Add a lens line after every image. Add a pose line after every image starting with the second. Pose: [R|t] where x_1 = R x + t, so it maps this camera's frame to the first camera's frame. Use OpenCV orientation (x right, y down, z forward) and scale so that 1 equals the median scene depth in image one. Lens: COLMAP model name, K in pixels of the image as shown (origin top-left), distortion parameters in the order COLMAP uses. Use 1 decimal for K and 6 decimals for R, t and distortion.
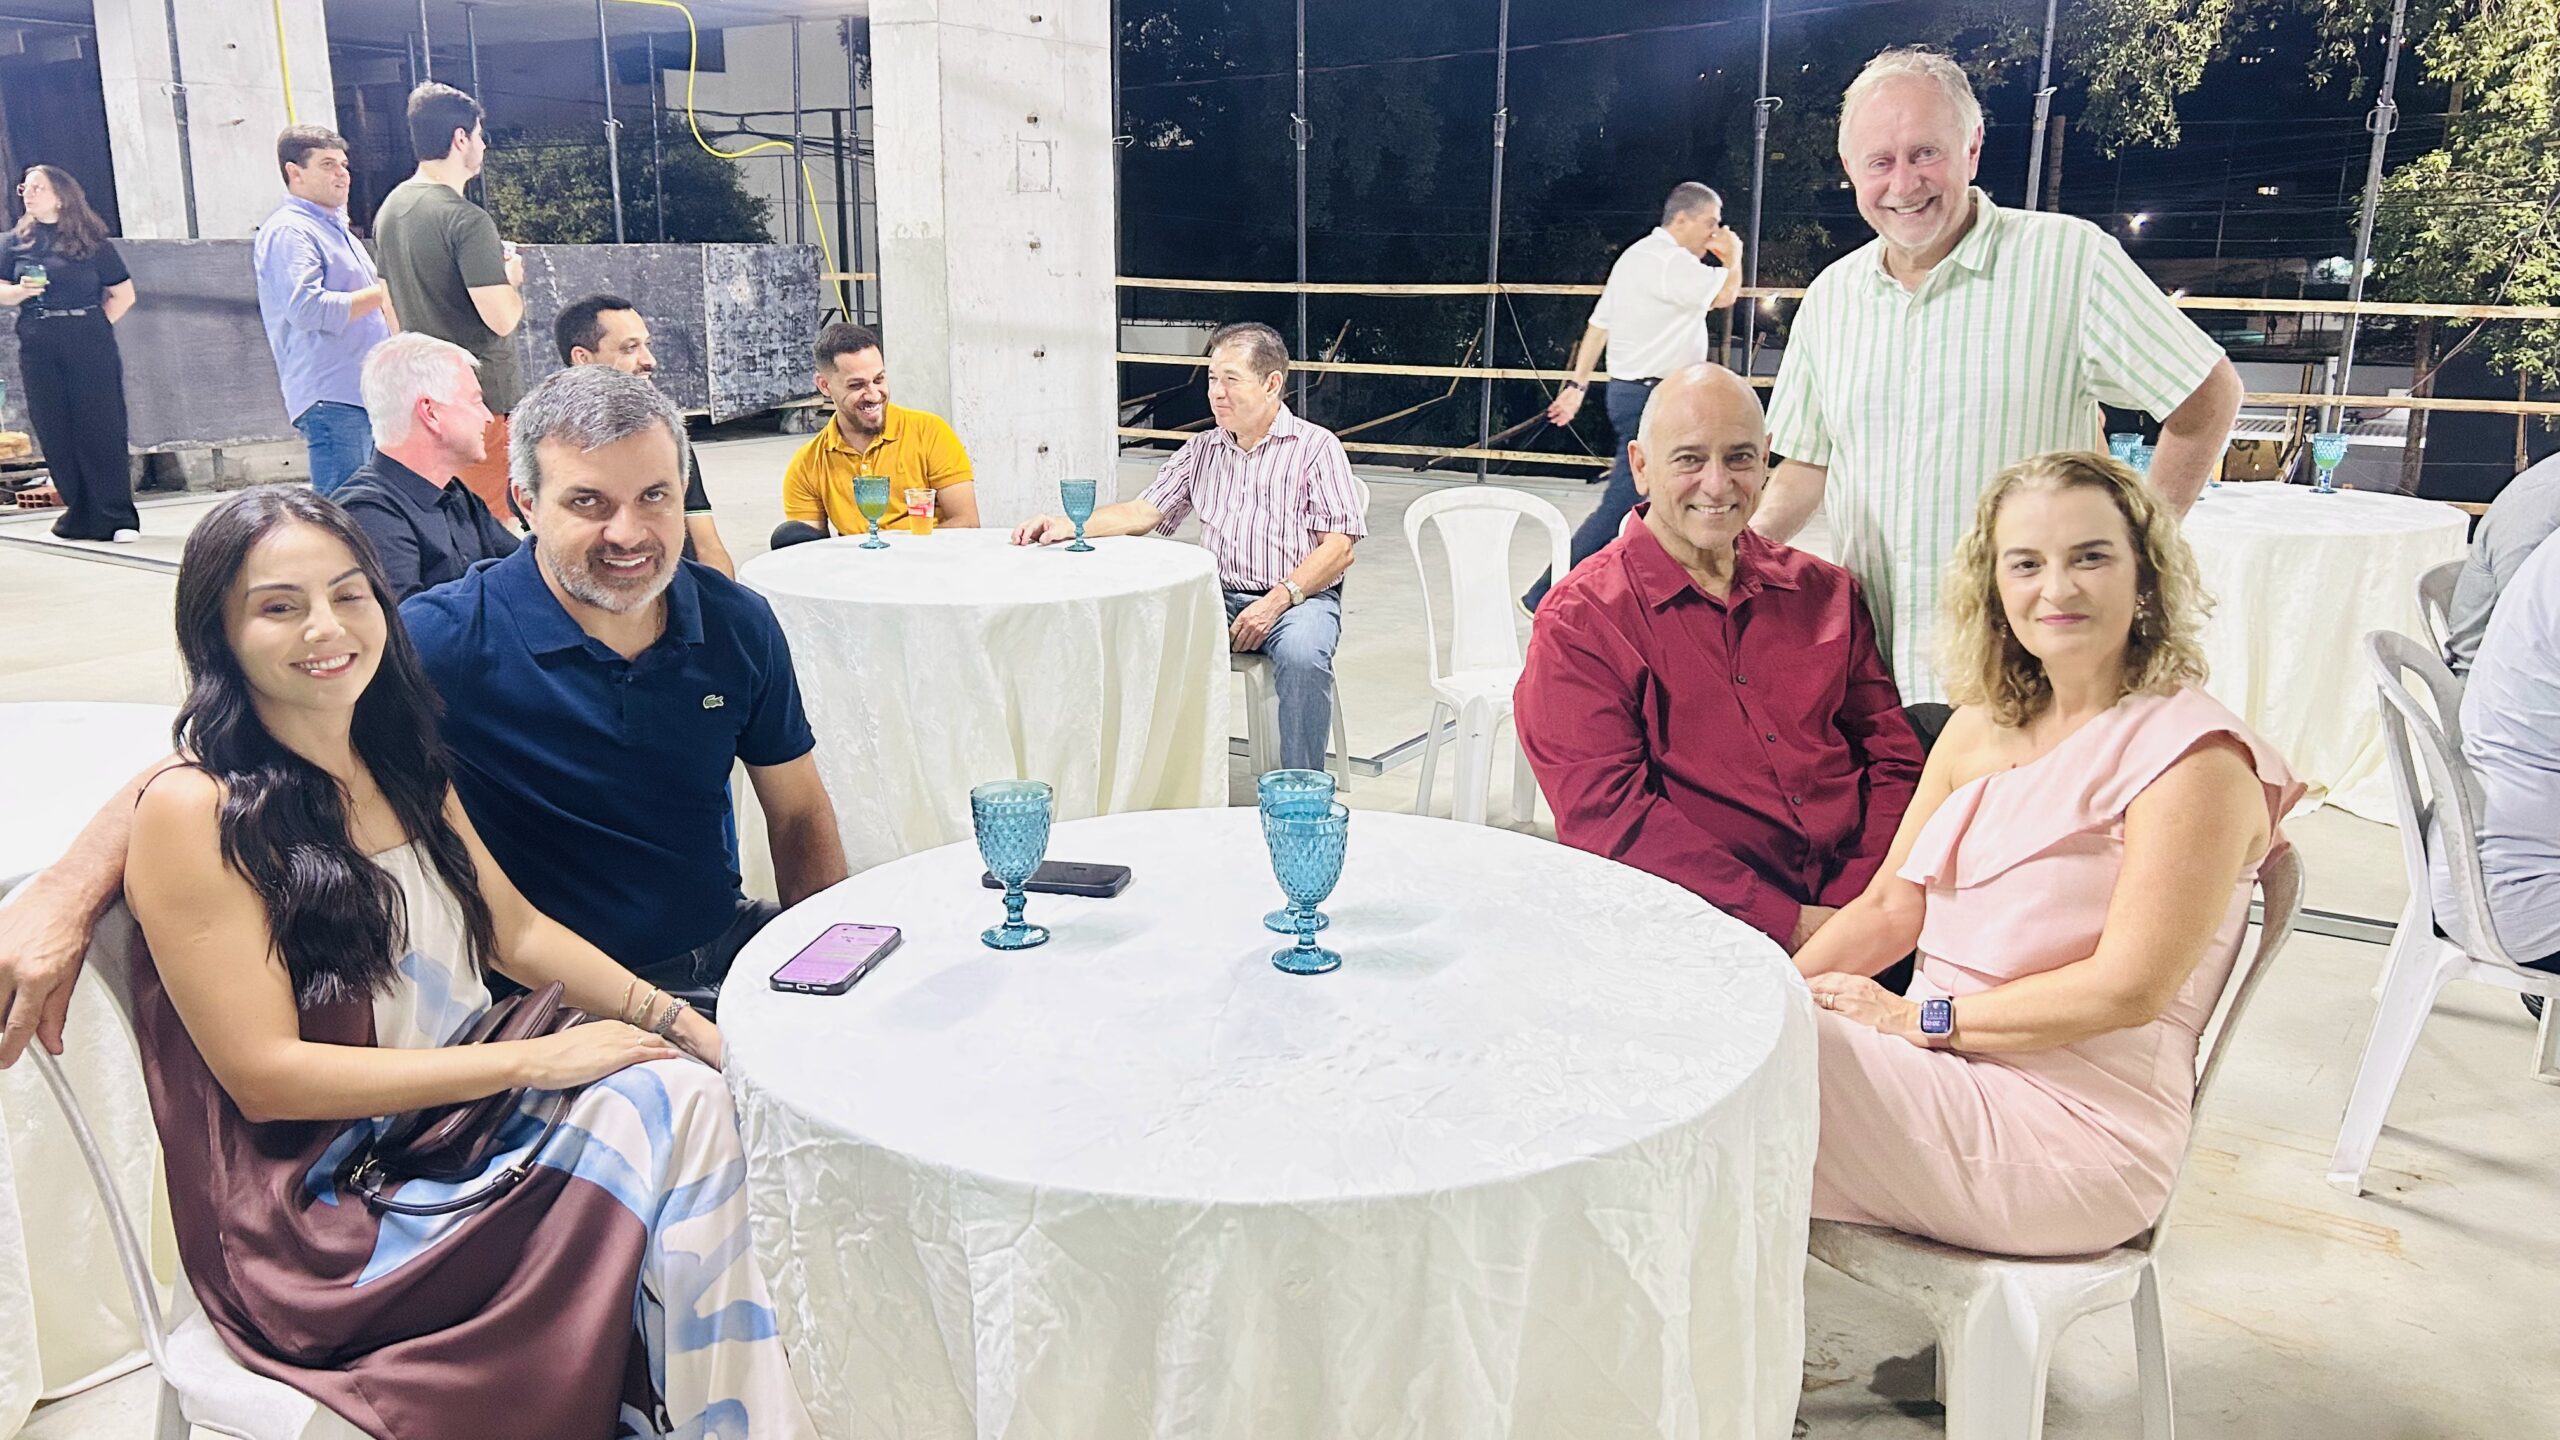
lens RADIAL K [[1960.6, 0, 1278.7], [0, 1960.6, 710.3], [0, 0, 1]] dist [0.056294, -0.054738]
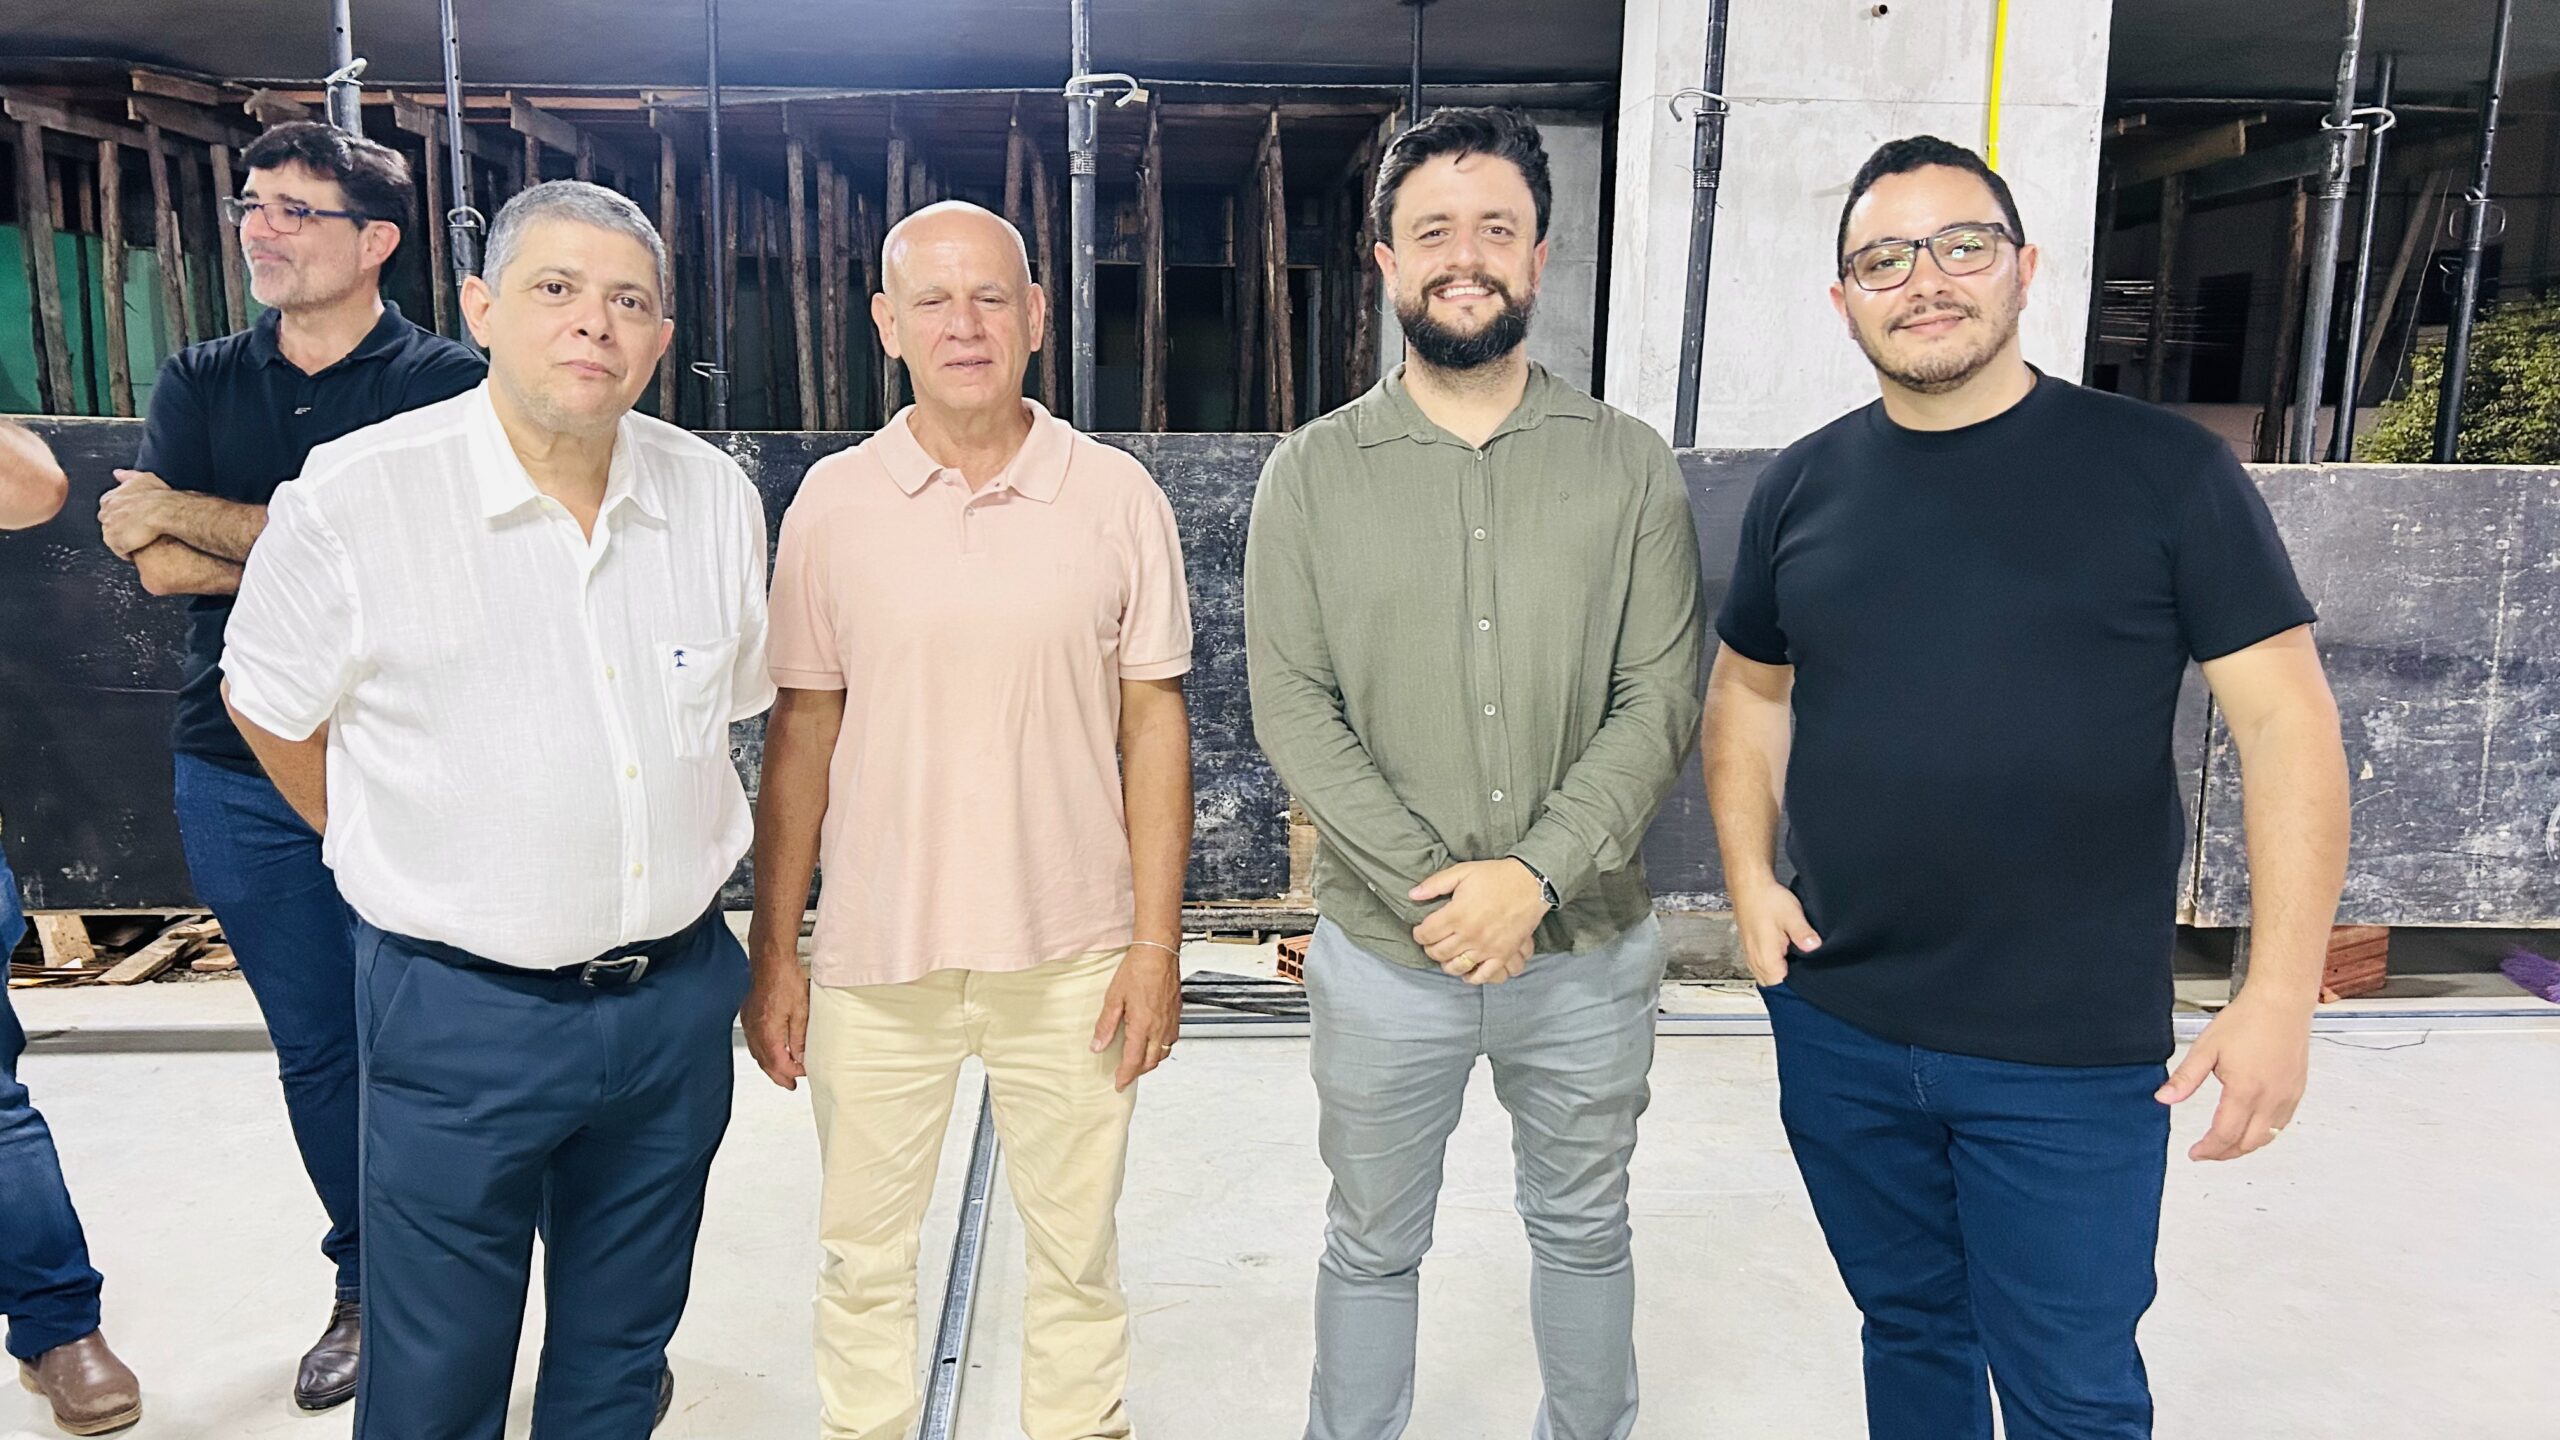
lens RADIAL K [[1966.9, 0, 1268.7], [0, 1966.9, 736.1], [0, 0, 1]] dist [0.060948, -0.060930]
pose [[0.593571, 0.144489, -0.791705, -0.194020], [-0.201163, 0.979161, 0.027881, -0.132616], [0.779235, 0.142712, 0.610267, 0.528552]]
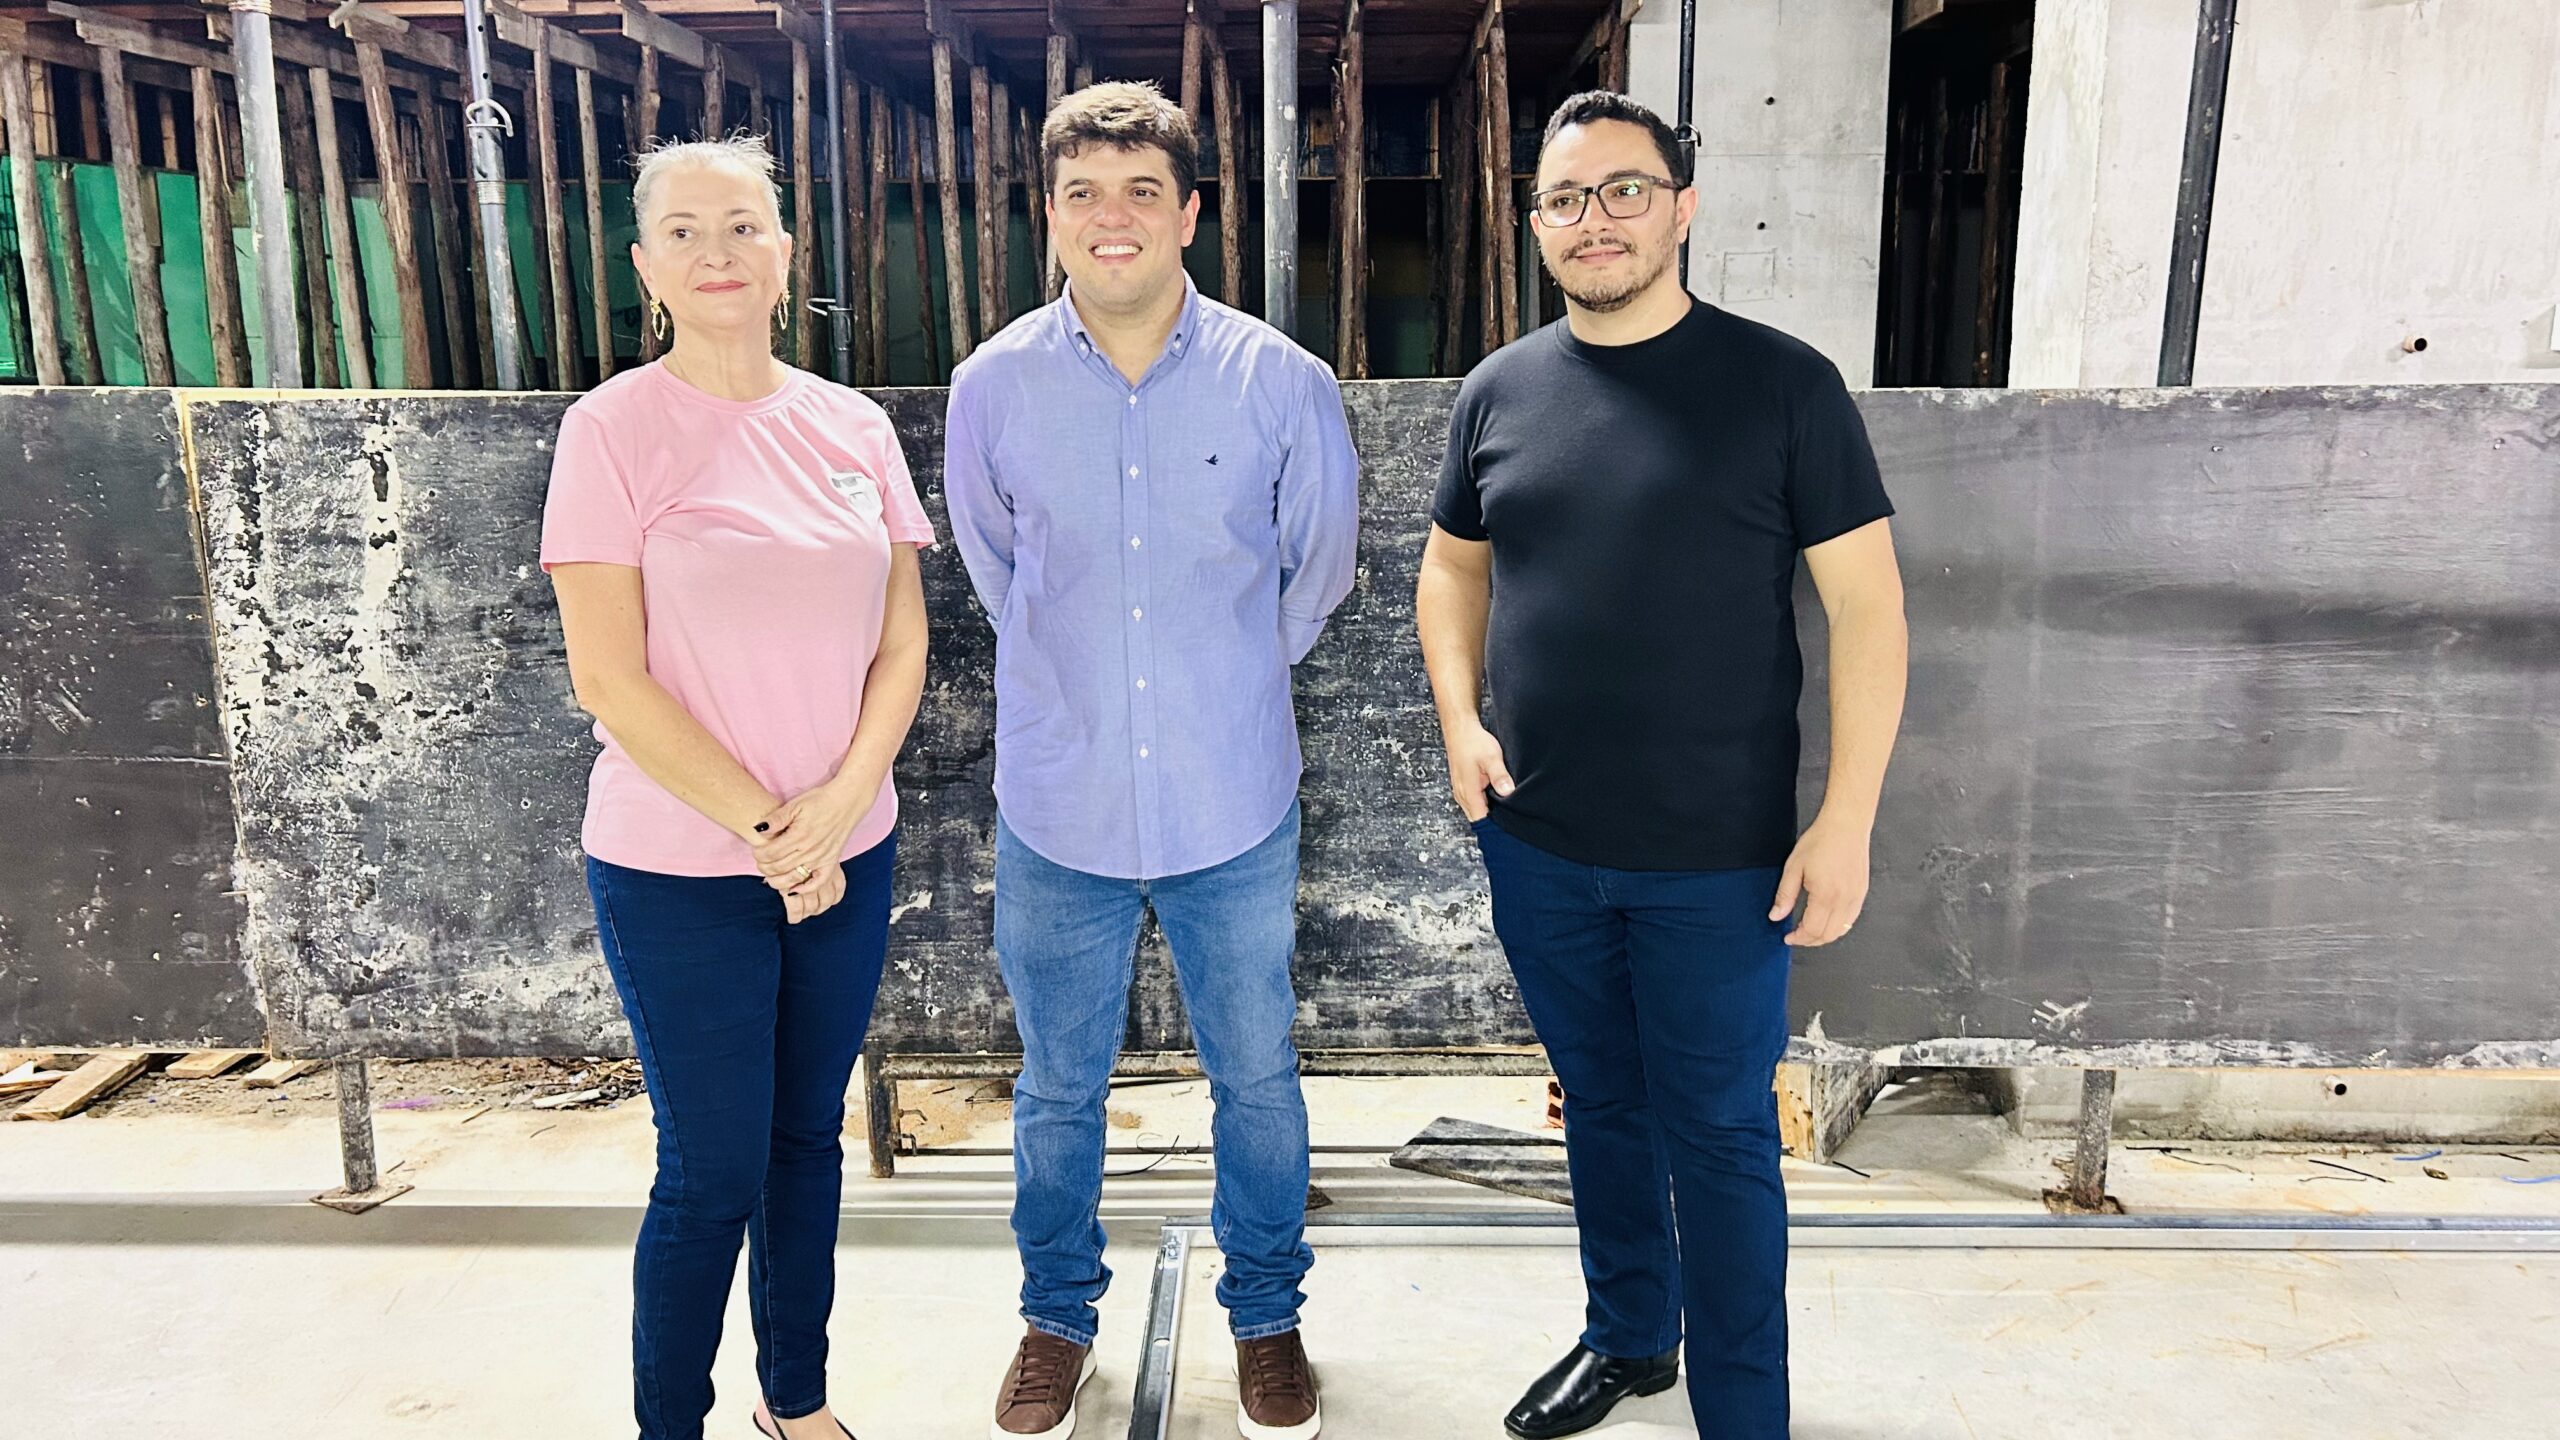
lens RADIAL K [[1960.6, 0, 1278.7], [0, 1960.6, 710.3], [0, 0, 1]] dist [0.056294, -0.054738]
pose [[0.521920, 0.160384, -0.837780, -0.284328], [-0.193706, 0.978789, 0.066704, -0.144824], [0.830709, 0.127469, 0.541918, 0.579782]]
